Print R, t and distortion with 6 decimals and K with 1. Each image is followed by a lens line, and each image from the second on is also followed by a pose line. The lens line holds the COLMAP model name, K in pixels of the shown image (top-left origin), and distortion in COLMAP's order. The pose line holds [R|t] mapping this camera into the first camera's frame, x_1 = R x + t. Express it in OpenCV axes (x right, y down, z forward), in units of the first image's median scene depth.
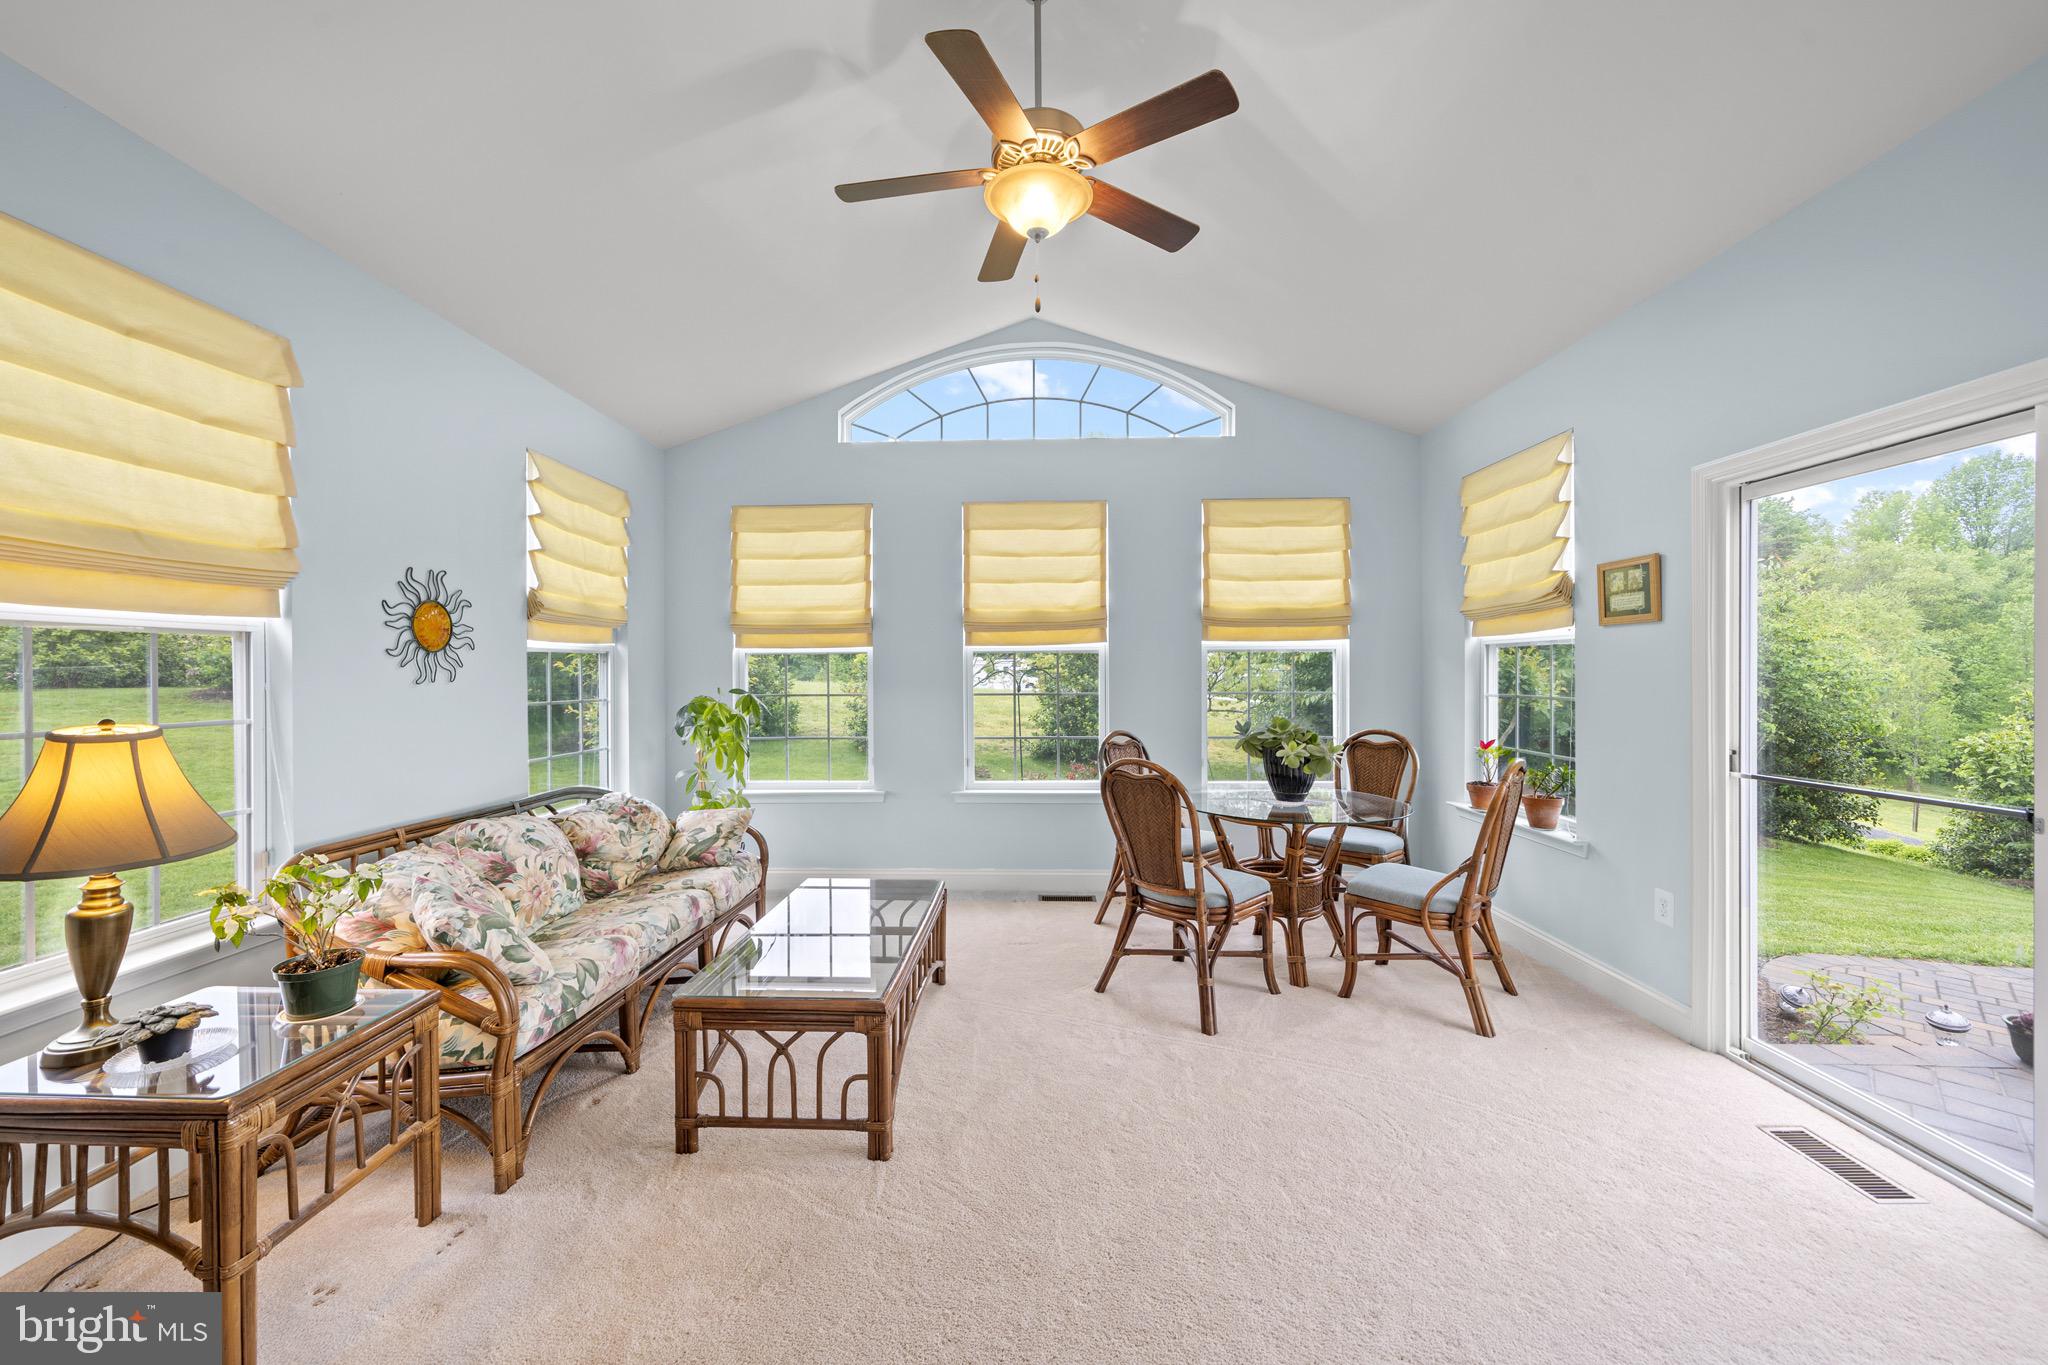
lens RADIAL K [[738.9, 0, 1003.1], [0, 738.9, 685.6], [0, 0, 1]] dist [-0.001387, -0.000450]
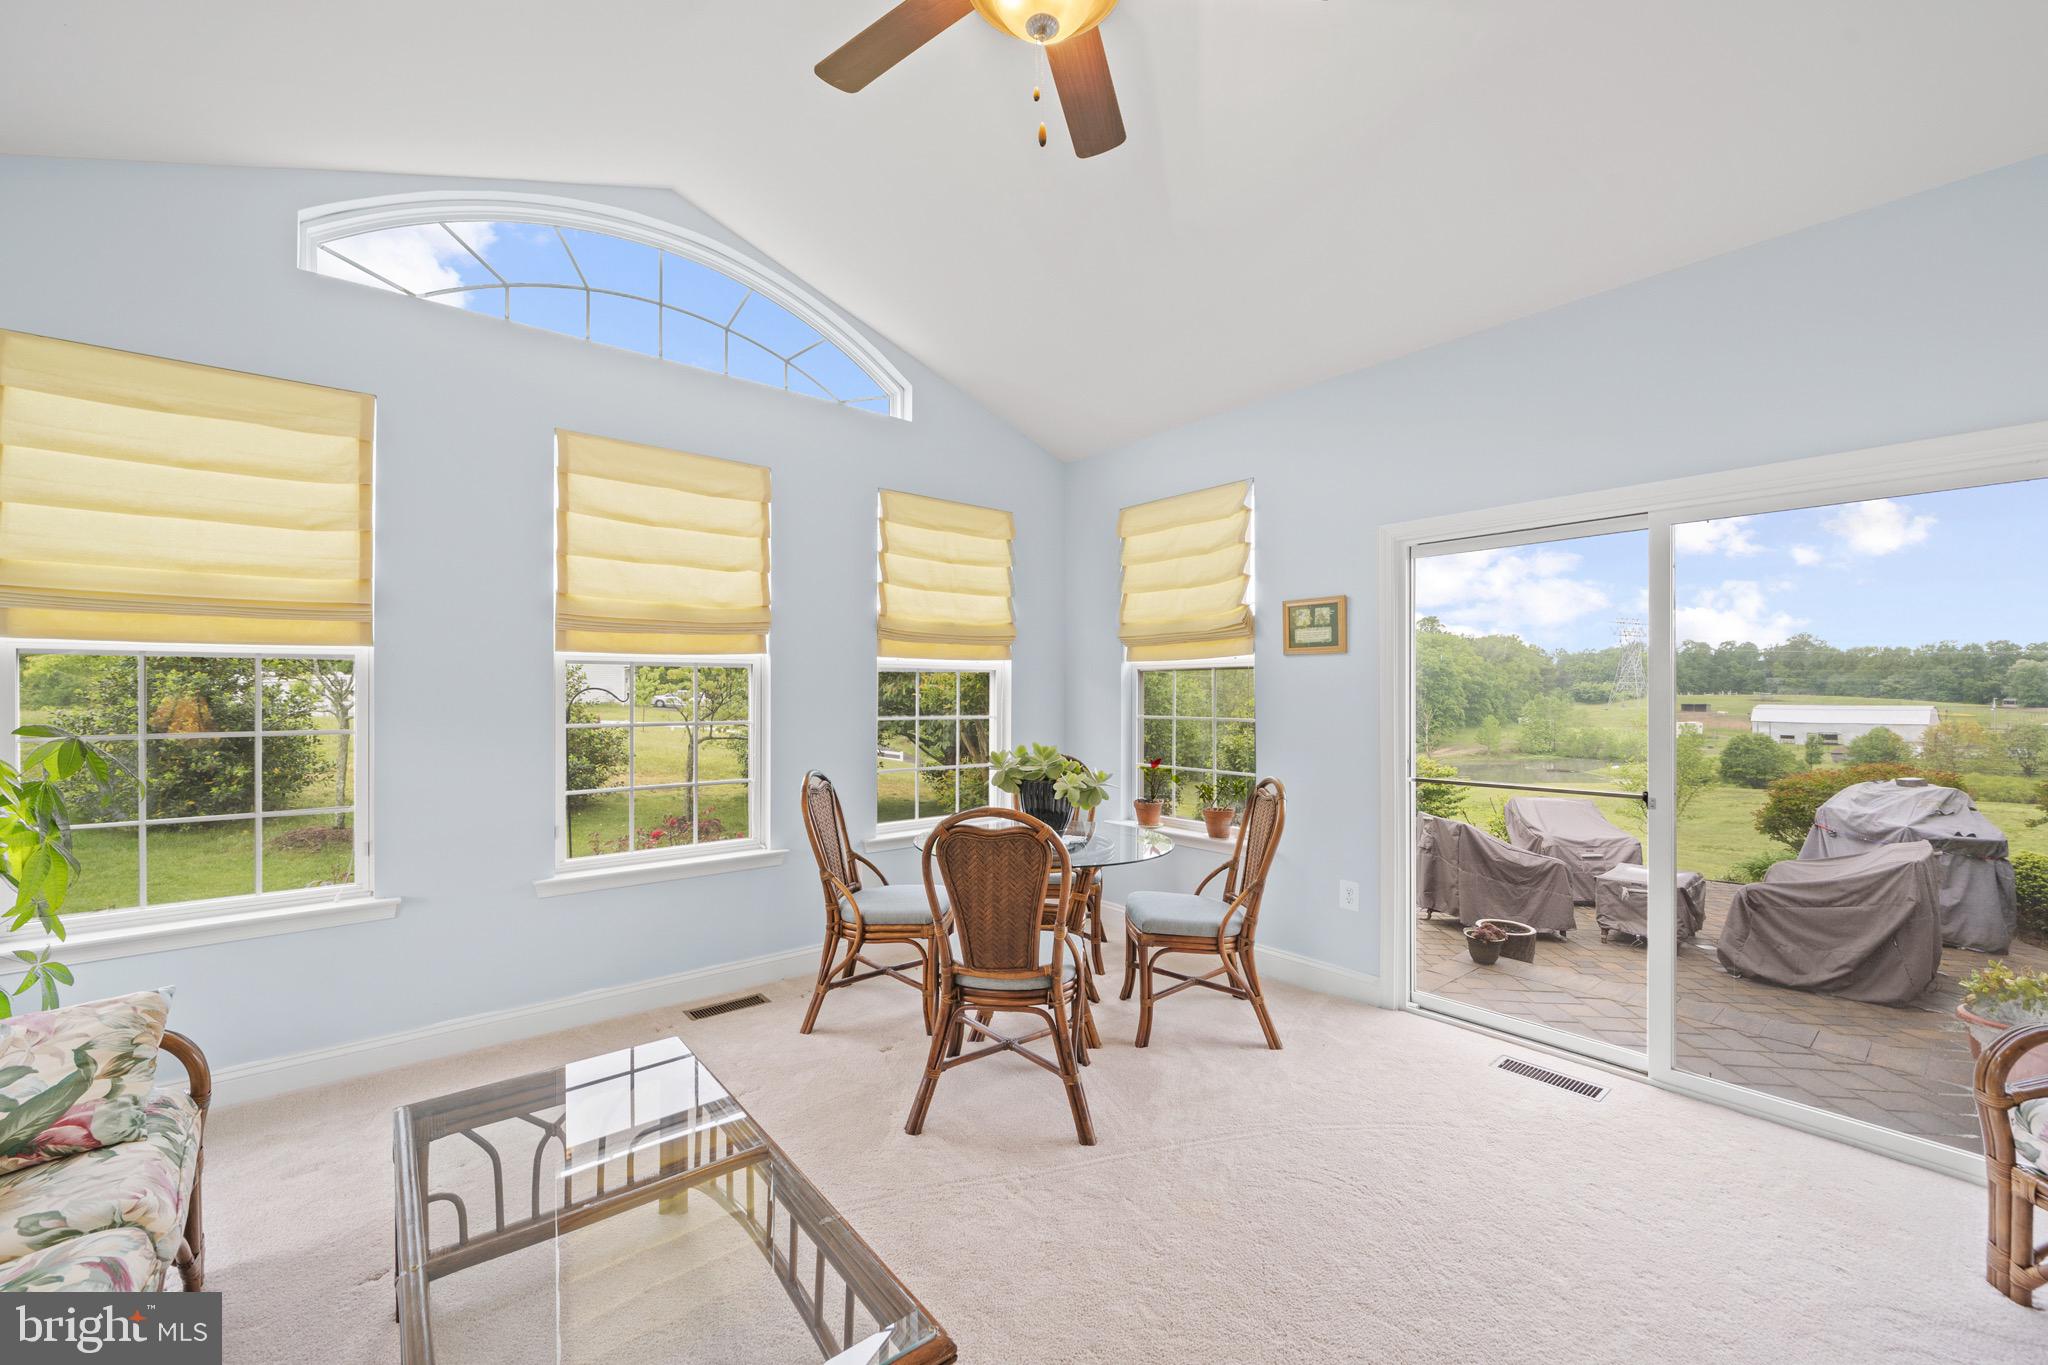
lens RADIAL K [[789.3, 0, 988.8], [0, 789.3, 694.3], [0, 0, 1]] dist [0.000349, -0.000205]
pose [[0.764253, 0.005090, 0.644897, -0.282832], [0.006193, 0.999865, -0.015231, -0.004177], [-0.644887, 0.015634, 0.764118, 0.316708]]
